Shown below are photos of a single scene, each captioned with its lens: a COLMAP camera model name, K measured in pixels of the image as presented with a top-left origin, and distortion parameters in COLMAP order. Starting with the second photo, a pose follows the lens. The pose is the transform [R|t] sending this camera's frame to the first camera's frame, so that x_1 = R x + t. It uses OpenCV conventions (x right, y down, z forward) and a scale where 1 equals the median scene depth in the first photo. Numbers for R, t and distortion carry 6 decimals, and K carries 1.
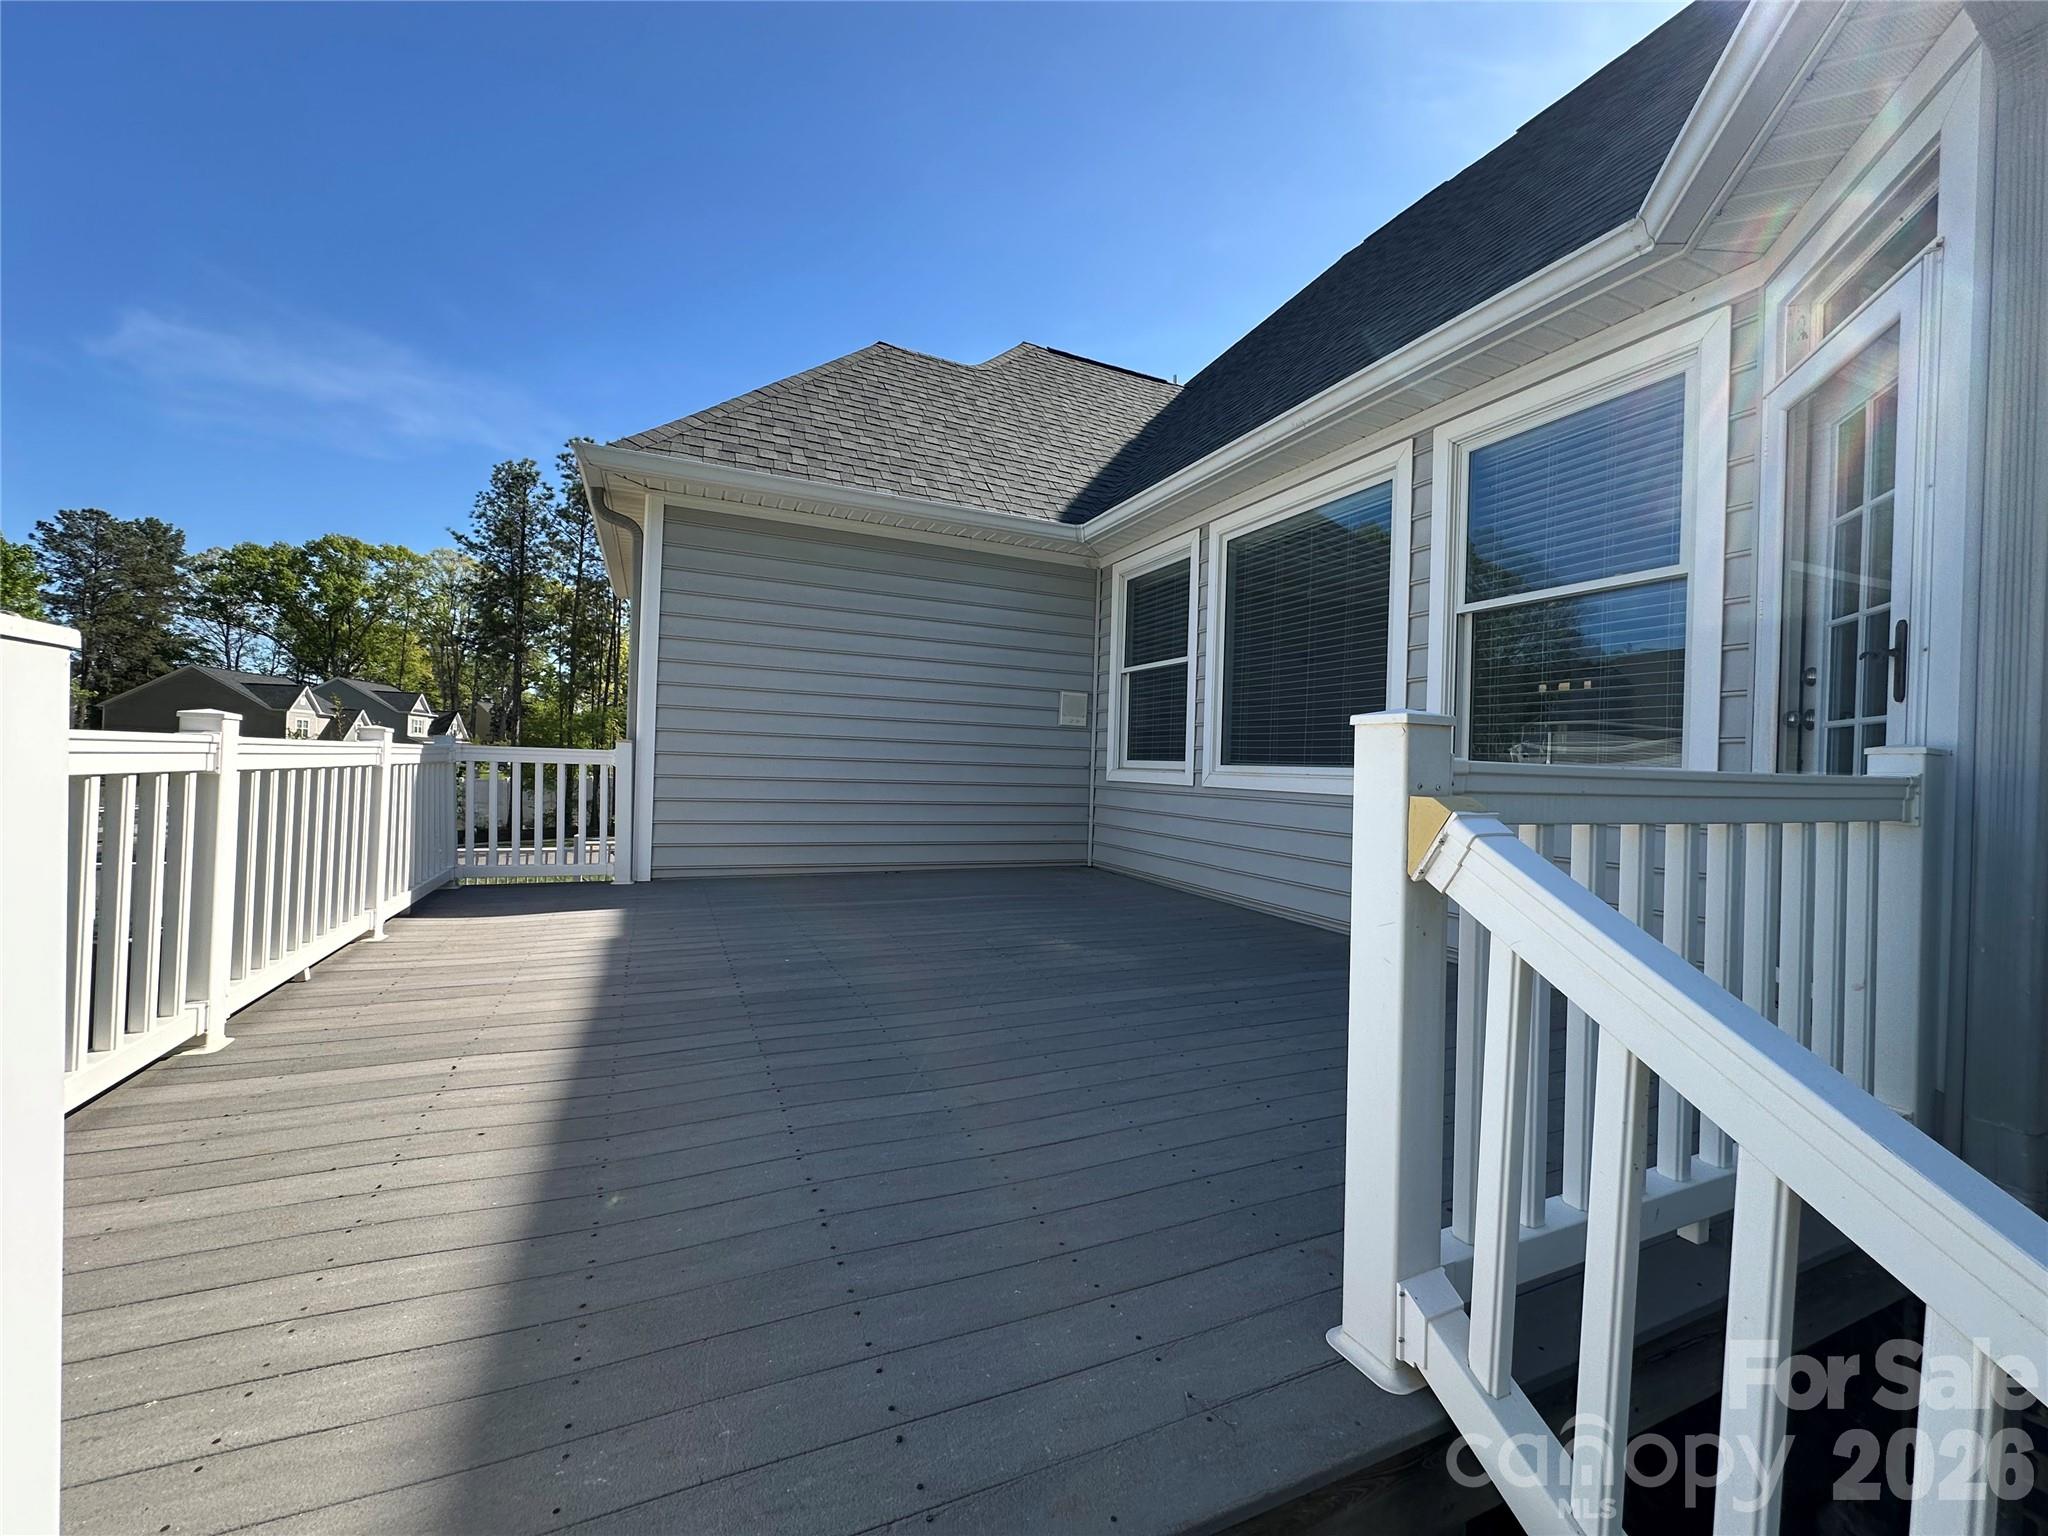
lens RADIAL K [[819.4, 0, 1028.0], [0, 819.4, 761.4], [0, 0, 1]] dist [-0.000986, -0.000261]
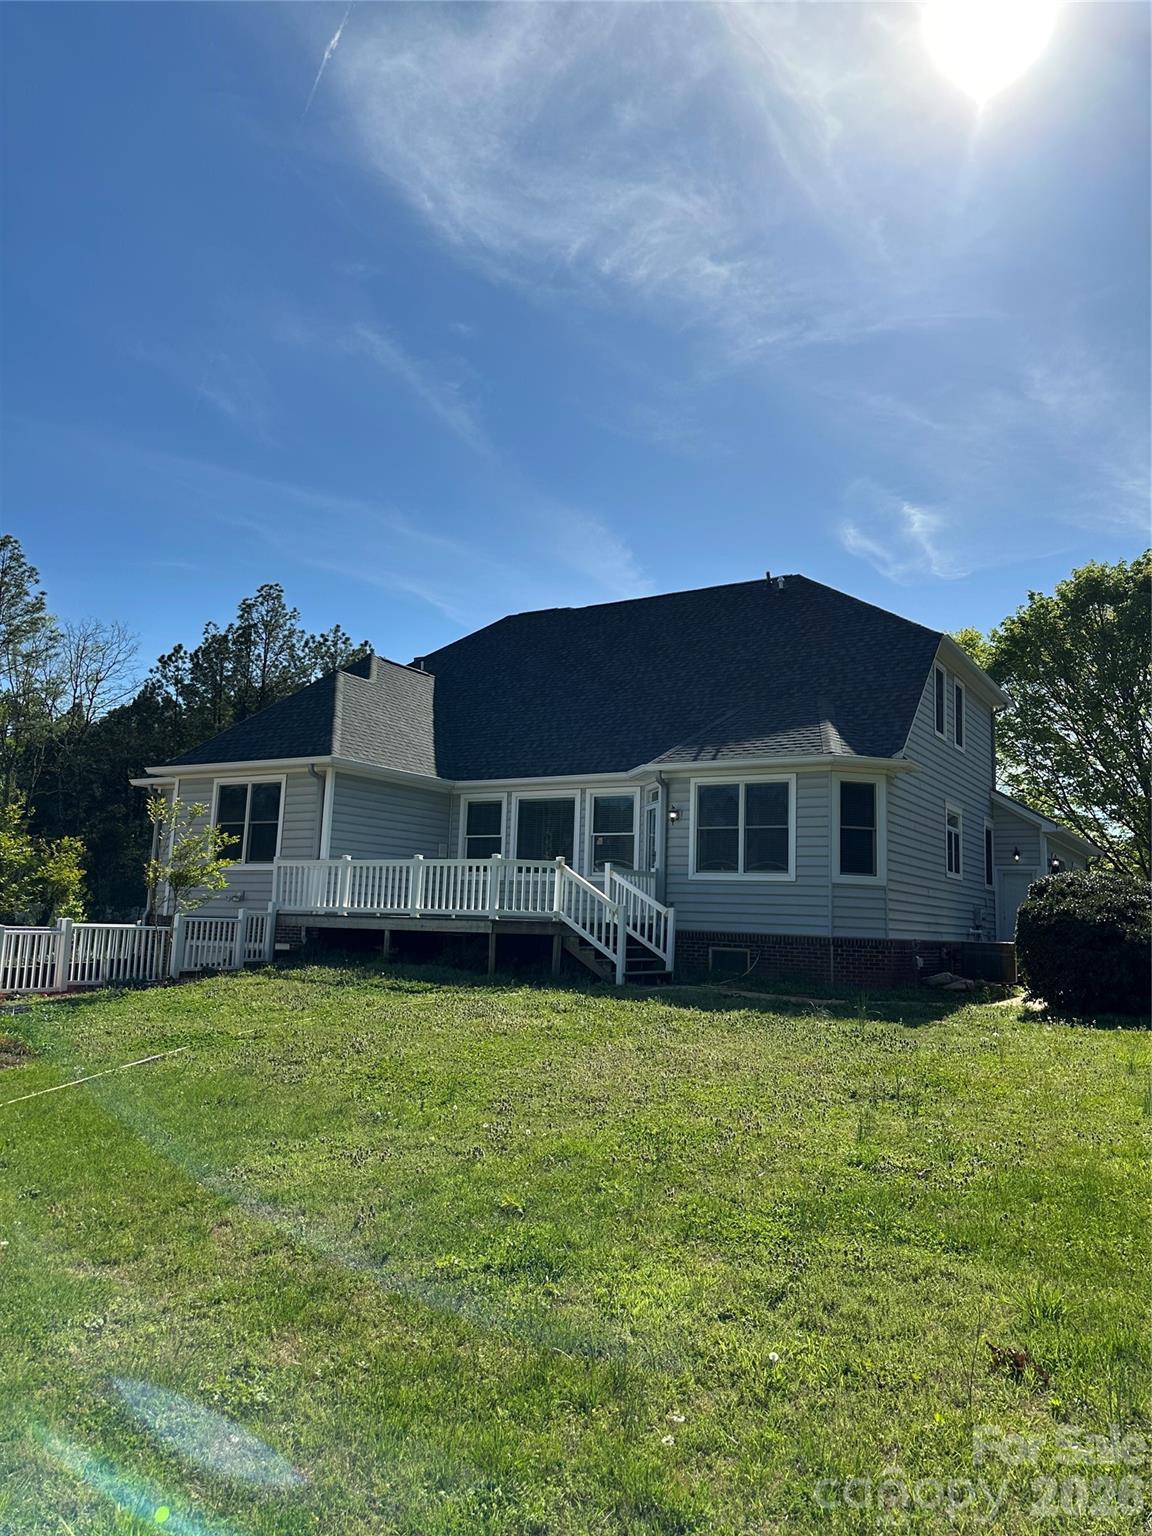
lens RADIAL K [[1077.3, 0, 576.1], [0, 1077.3, 768.5], [0, 0, 1]] dist [0.000281, 0.000006]
pose [[0.832182, 0.062277, 0.550995, -2.443671], [-0.001784, 0.993968, -0.109652, 0.078296], [-0.554500, 0.090268, 0.827274, -3.328966]]
